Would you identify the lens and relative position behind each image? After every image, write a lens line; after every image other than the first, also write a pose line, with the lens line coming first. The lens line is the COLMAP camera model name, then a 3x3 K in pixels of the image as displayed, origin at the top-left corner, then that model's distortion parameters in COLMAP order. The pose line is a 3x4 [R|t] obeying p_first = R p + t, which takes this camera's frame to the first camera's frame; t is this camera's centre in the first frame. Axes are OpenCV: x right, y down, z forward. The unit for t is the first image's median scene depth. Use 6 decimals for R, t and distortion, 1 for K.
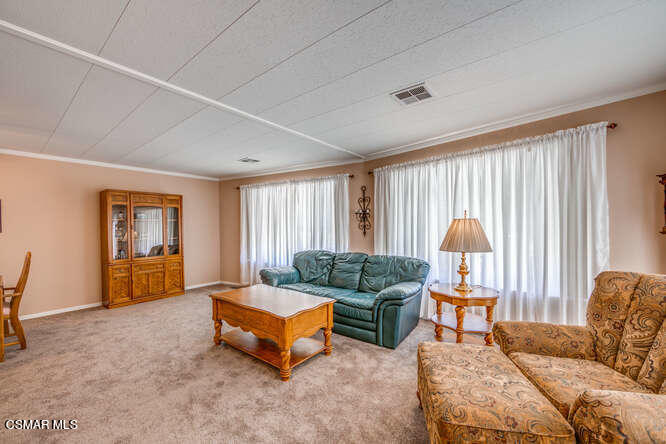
lens RADIAL K [[268.3, 0, 328.9], [0, 268.3, 228.0], [0, 0, 1]] dist [-0.006911, -0.000216]
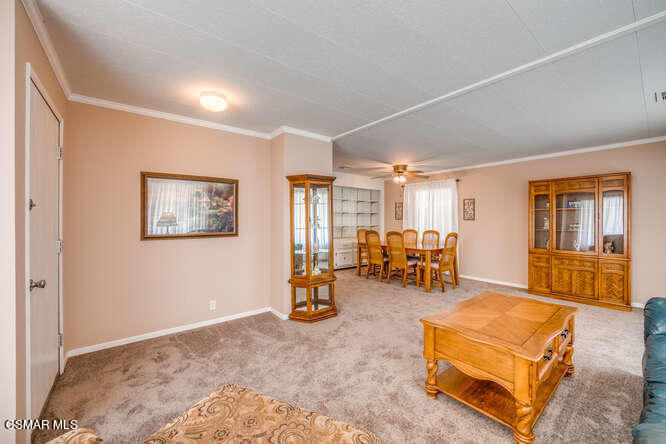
lens RADIAL K [[268.3, 0, 328.7], [0, 268.3, 219.3], [0, 0, 1]] dist [-0.006911, -0.000216]
pose [[-0.234065, 0.006908, -0.972196, 0.373568], [-0.006216, 0.999944, 0.008602, 0.002214], [0.972201, 0.008056, -0.234009, 0.444041]]
